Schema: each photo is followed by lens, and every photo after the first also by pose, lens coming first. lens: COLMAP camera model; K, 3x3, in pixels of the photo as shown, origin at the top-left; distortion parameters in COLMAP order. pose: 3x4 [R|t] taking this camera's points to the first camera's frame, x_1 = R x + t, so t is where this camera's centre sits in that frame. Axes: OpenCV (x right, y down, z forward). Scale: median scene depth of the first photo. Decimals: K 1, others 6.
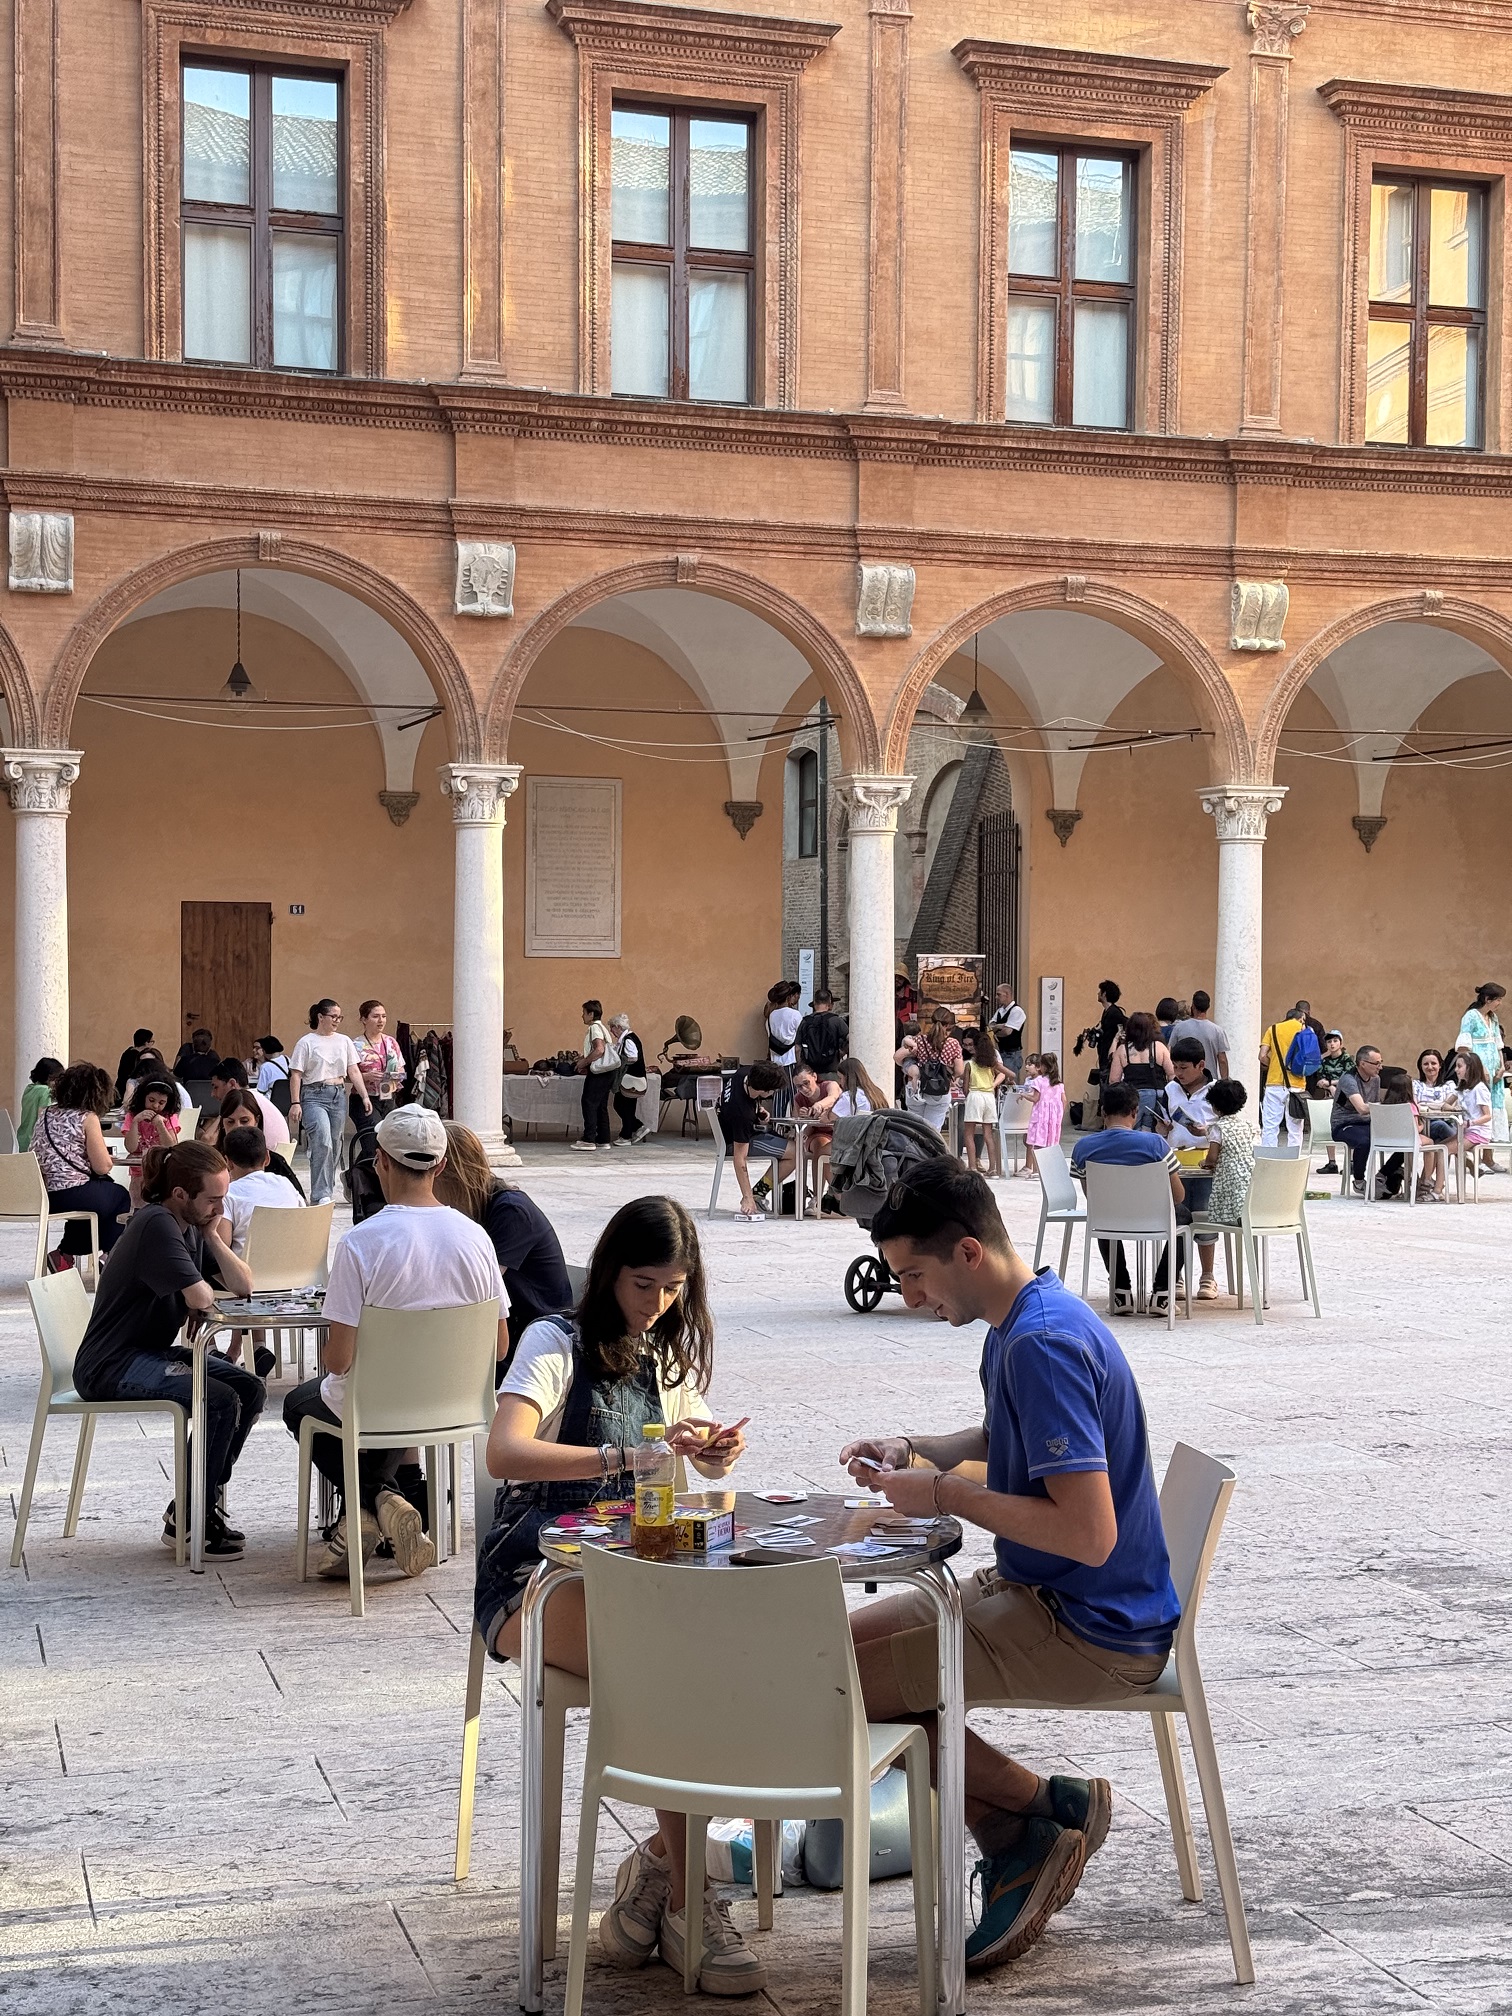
lens RADIAL K [[3140.5, 0, 754.0], [0, 3140.5, 993.0], [0, 0, 1]] dist [0.139812, 0.000000]
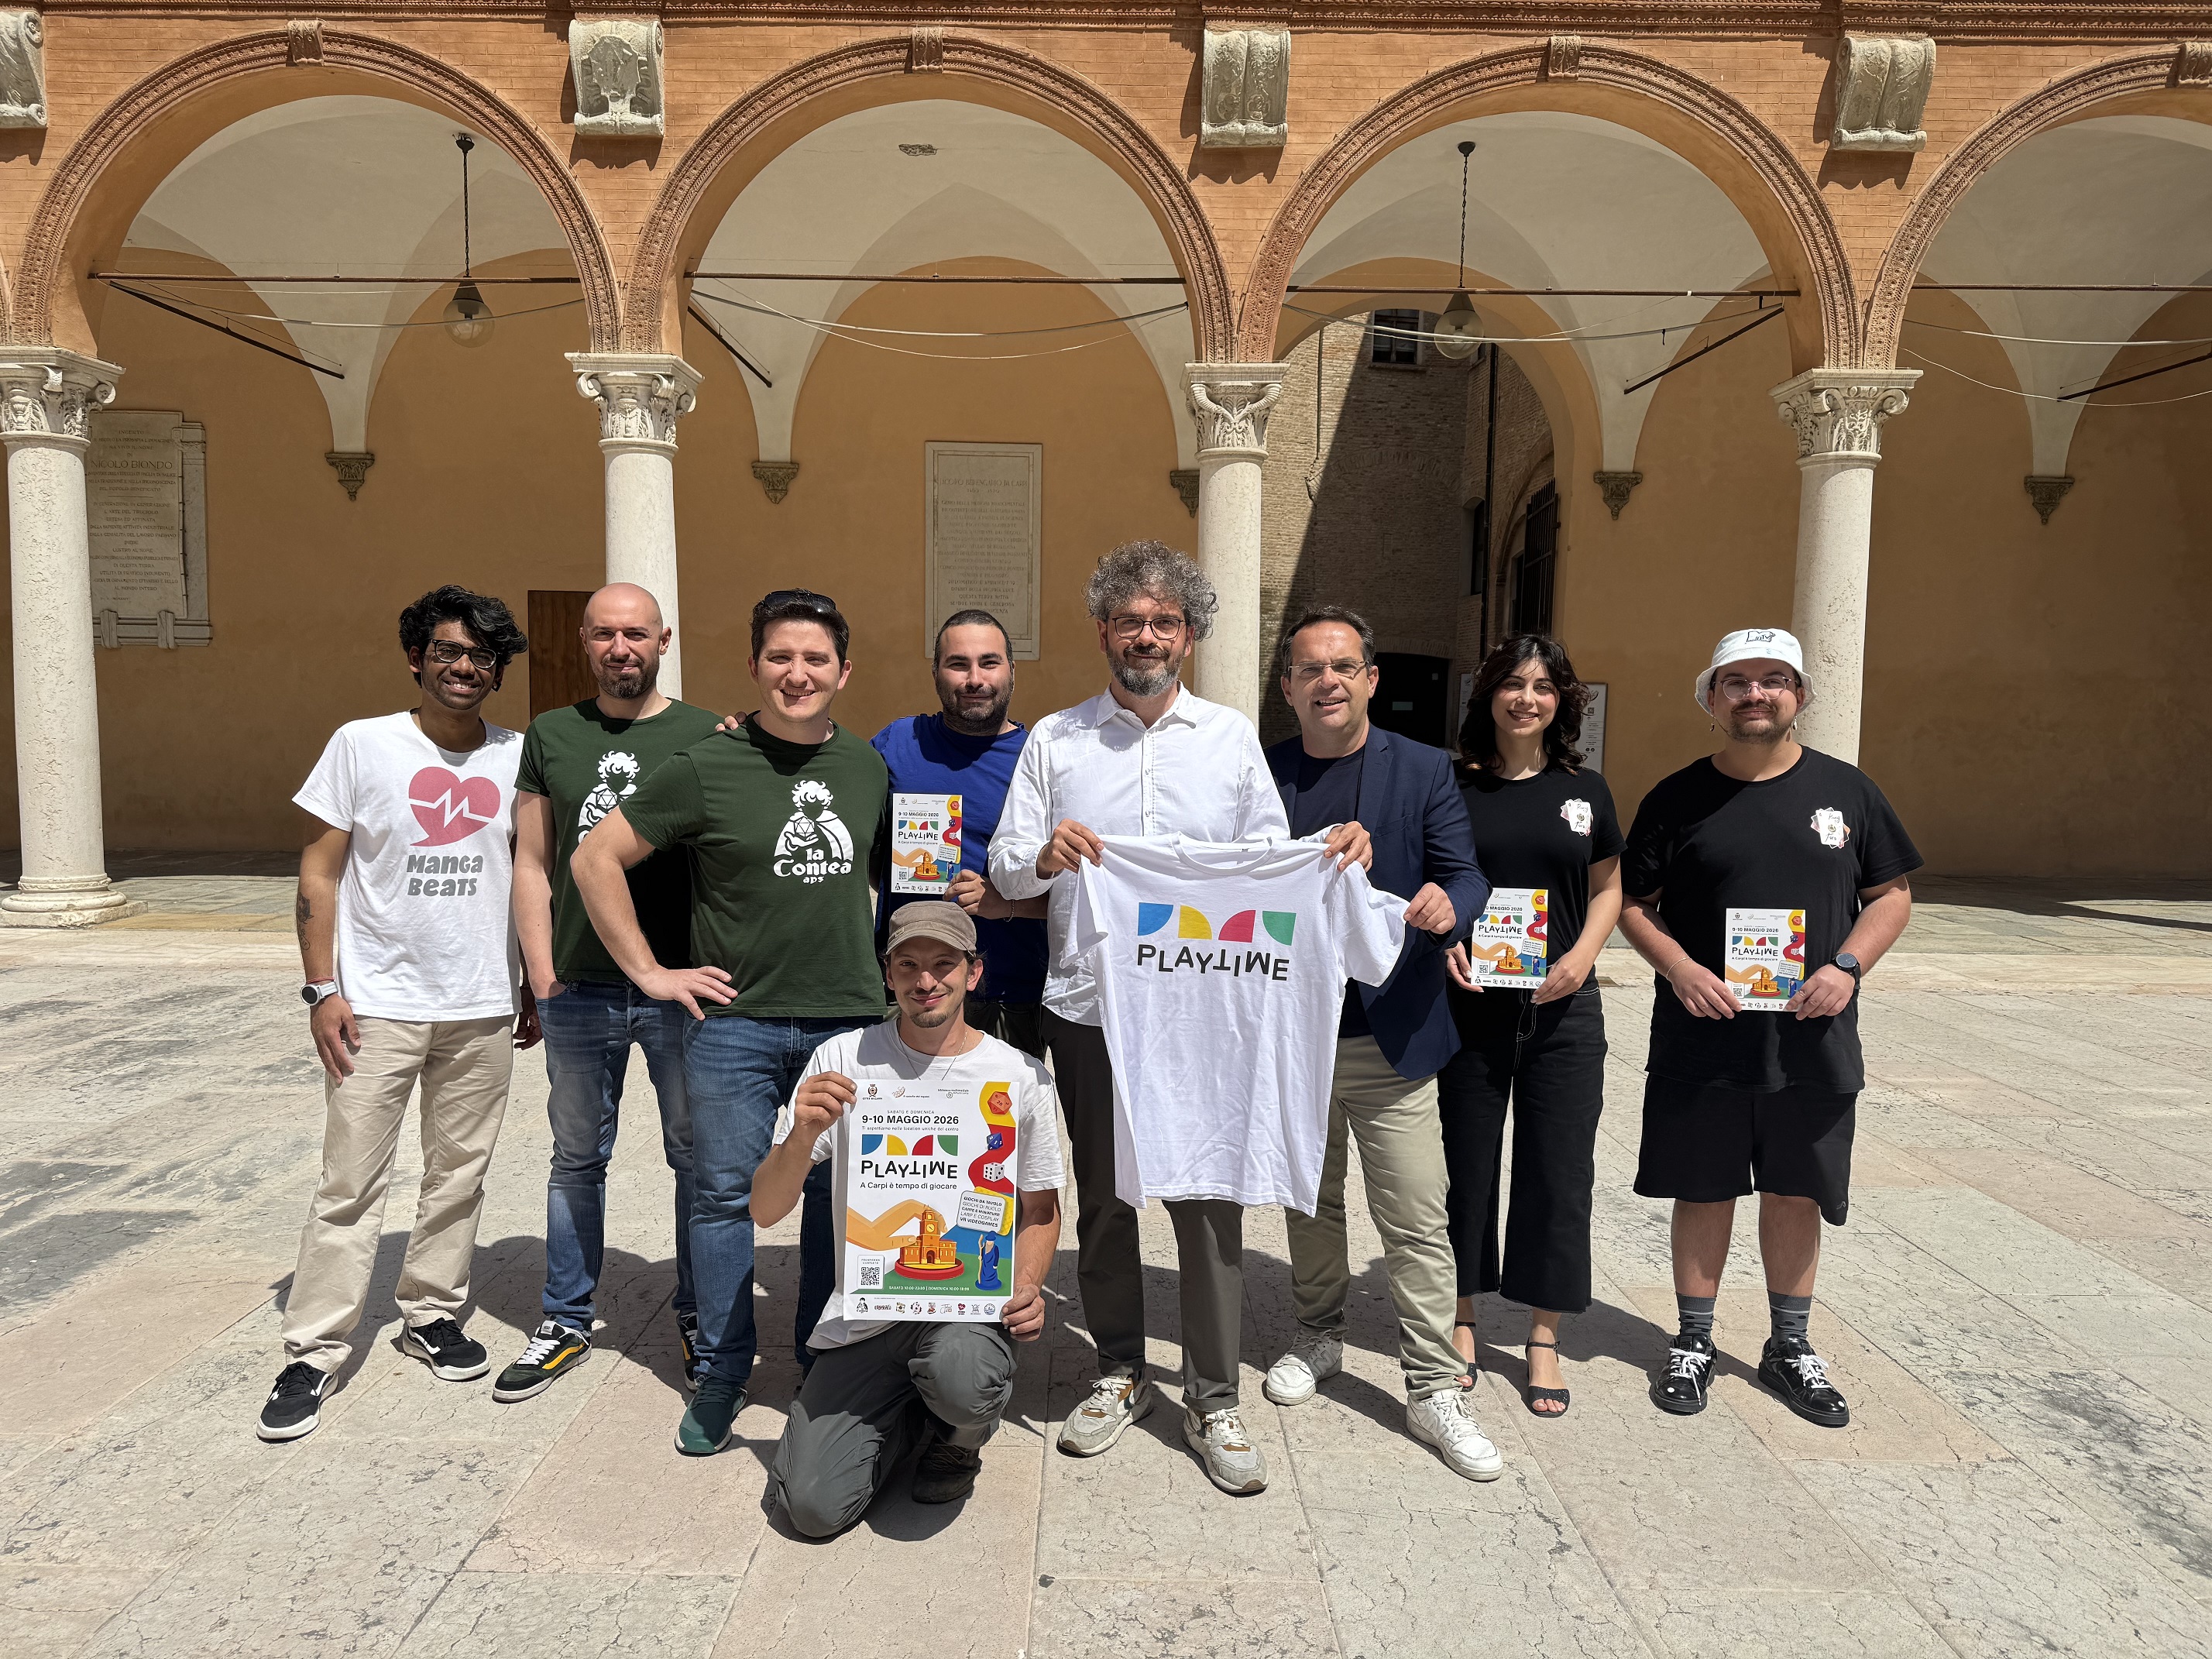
lens RADIAL K [[1576.8, 0, 1102.8], [0, 1576.8, 849.0], [0, 0, 1]] dist [0.007210, -0.007696]
pose [[0.947047, 0.034089, -0.319281, 0.121086], [-0.008665, 0.996700, 0.080714, 0.006313], [0.320978, -0.073673, 0.944217, 0.657215]]
